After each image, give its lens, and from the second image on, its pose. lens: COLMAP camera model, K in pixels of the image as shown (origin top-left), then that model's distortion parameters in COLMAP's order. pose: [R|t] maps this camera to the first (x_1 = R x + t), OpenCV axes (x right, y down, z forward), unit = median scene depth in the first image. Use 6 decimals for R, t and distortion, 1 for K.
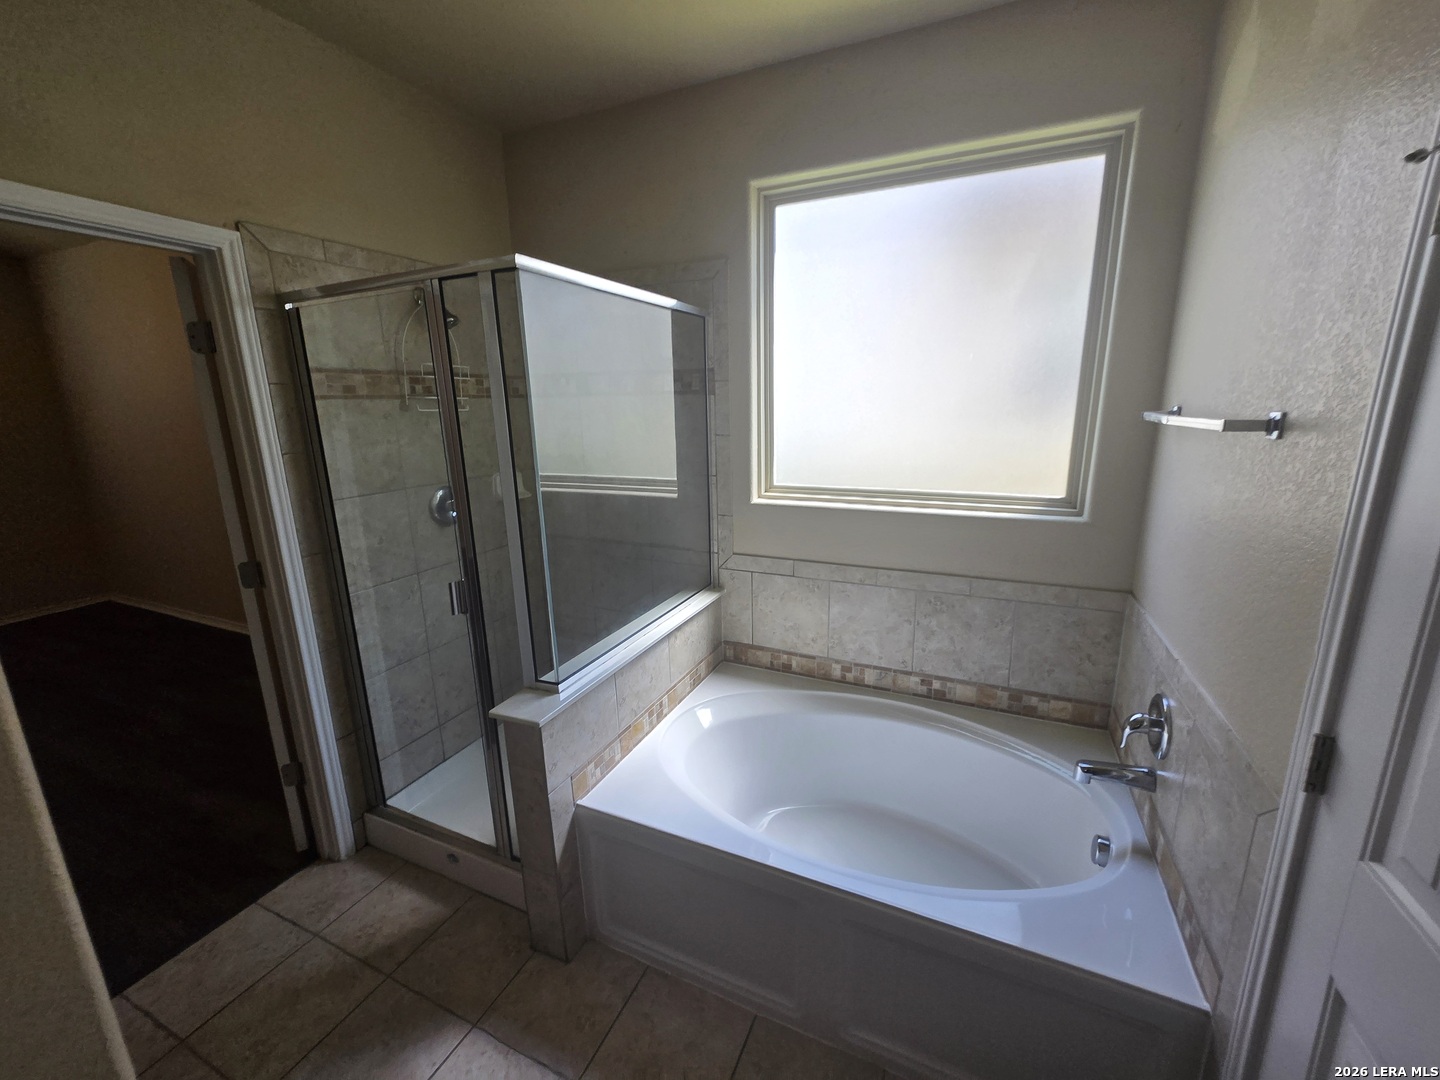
lens RADIAL K [[565.7, 0, 715.6], [0, 565.7, 544.4], [0, 0, 1]] dist [-0.001877, 0.000268]
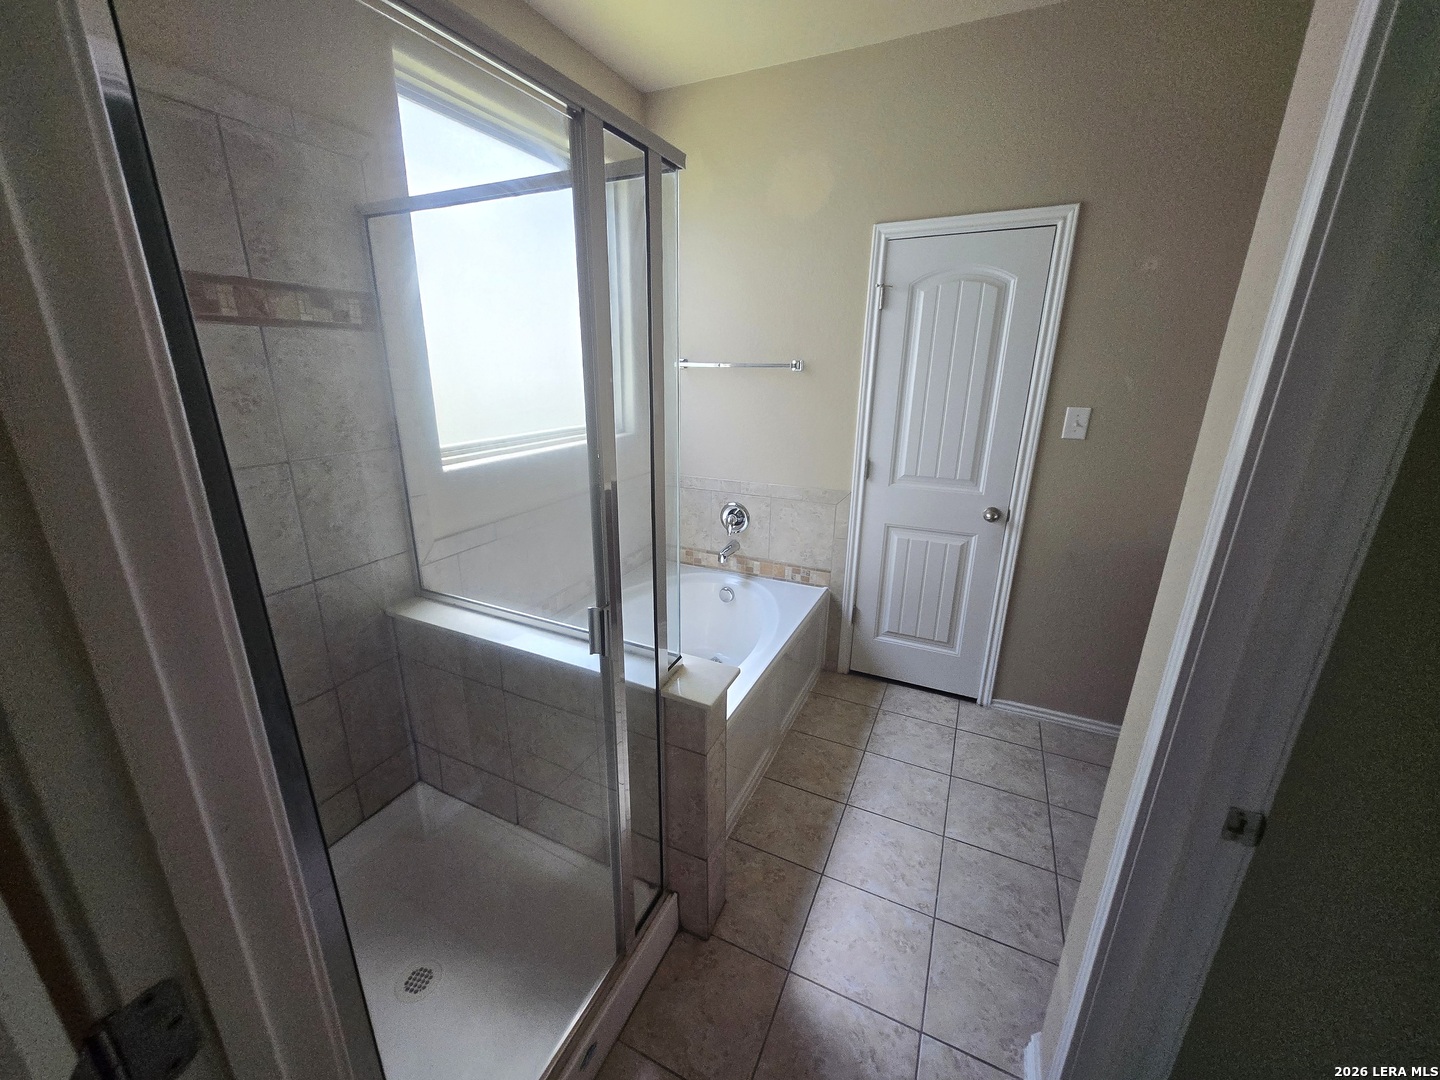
lens RADIAL K [[565.7, 0, 715.6], [0, 565.7, 544.4], [0, 0, 1]] dist [-0.001877, 0.000268]
pose [[0.029586, -0.283223, 0.958598, -0.959231], [0.243250, 0.932226, 0.267924, -0.121803], [-0.969512, 0.225252, 0.096475, 0.701682]]
